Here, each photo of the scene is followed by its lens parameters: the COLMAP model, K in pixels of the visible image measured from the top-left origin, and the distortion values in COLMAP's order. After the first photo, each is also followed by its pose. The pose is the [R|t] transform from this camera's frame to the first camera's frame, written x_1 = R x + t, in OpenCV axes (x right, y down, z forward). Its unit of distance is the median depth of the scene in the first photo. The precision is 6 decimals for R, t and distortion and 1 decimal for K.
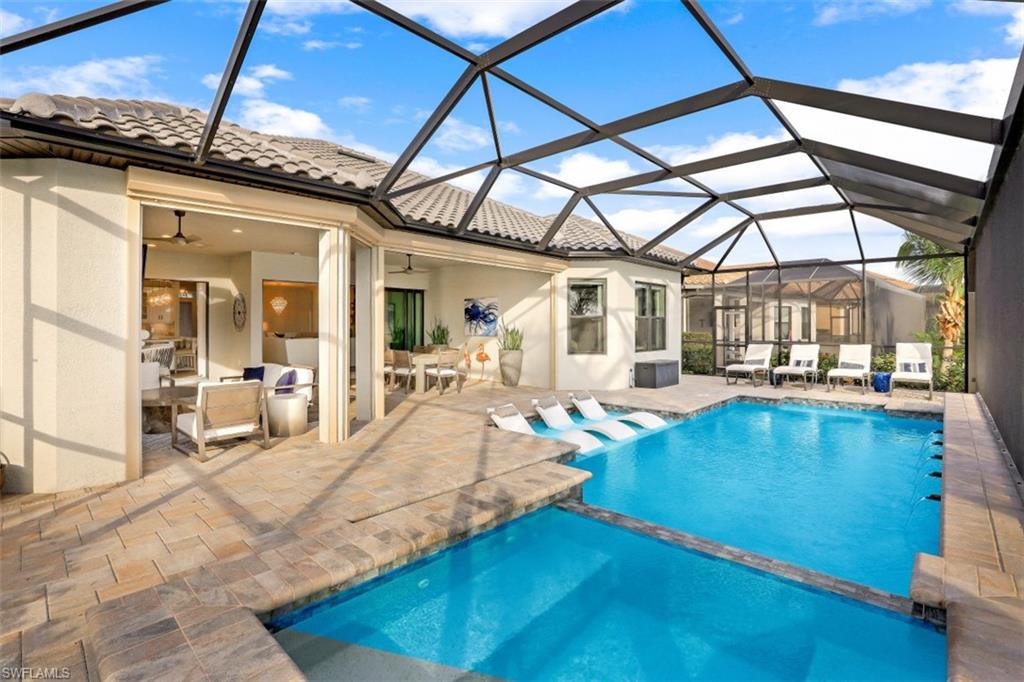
lens RADIAL K [[470.8, 0, 510.1], [0, 470.8, 332.3], [0, 0, 1]] dist [-0.028882, 0.000510]
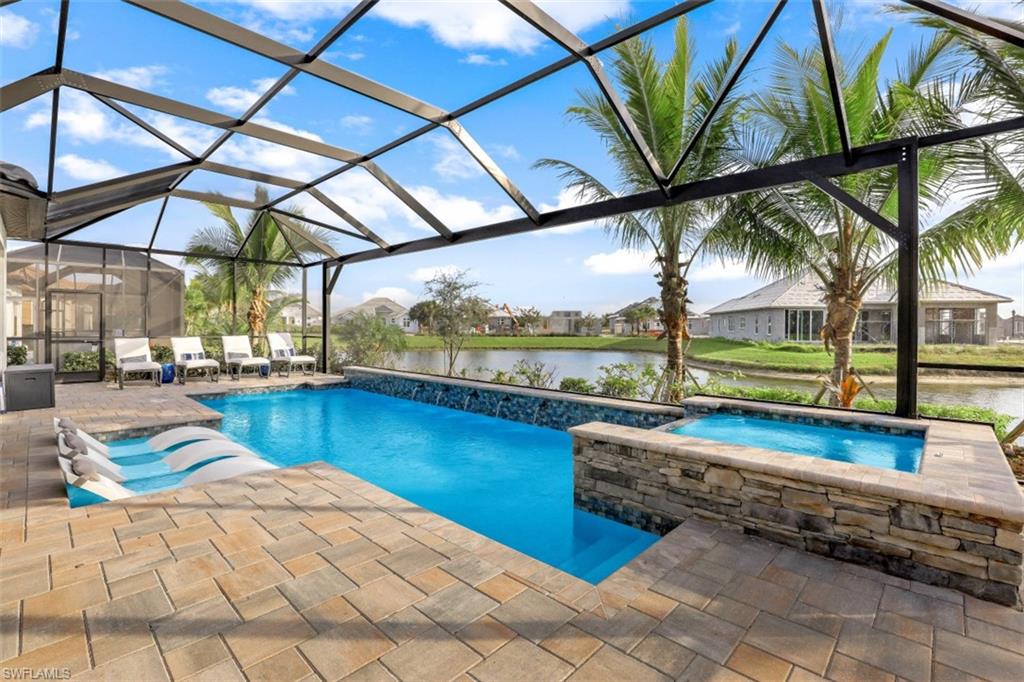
lens RADIAL K [[468.5, 0, 511.2], [0, 468.5, 330.4], [0, 0, 1]] dist [-0.031799, 0.000099]
pose [[0.006579, -0.006403, 0.999958, -0.284513], [0.006398, 0.999959, 0.006360, 0.010042], [-0.999958, 0.006355, 0.006620, 0.315162]]
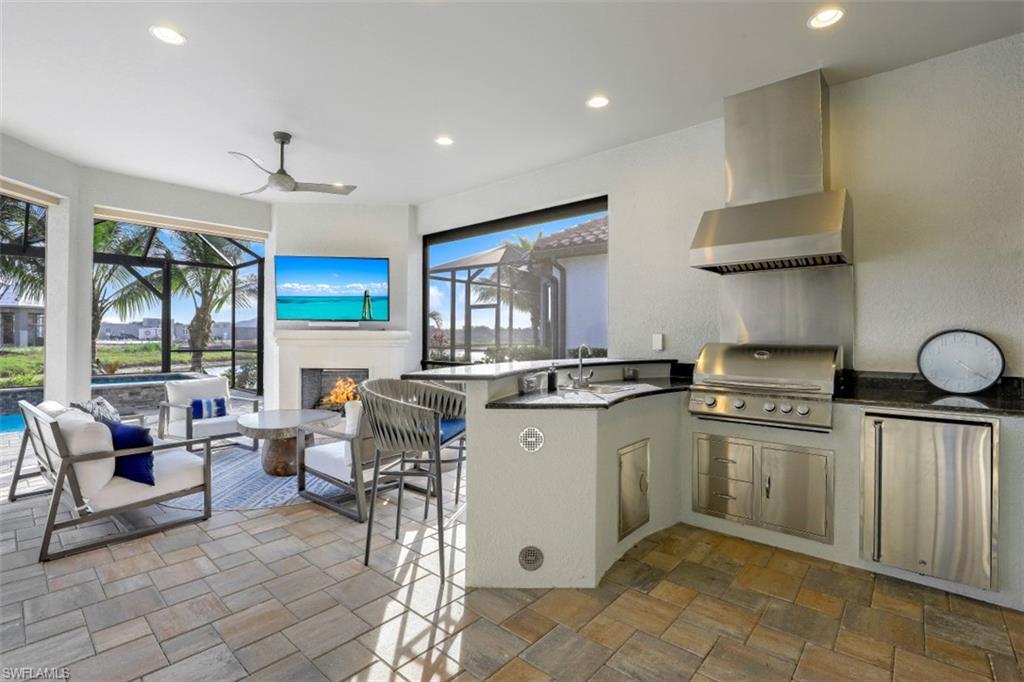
lens RADIAL K [[470.8, 0, 510.1], [0, 470.8, 332.3], [0, 0, 1]] dist [-0.028882, 0.000510]
pose [[-0.999775, -0.003869, -0.020836, -0.551396], [-0.004056, 0.999952, 0.008933, -0.005018], [0.020801, 0.009015, -0.999743, 0.883047]]
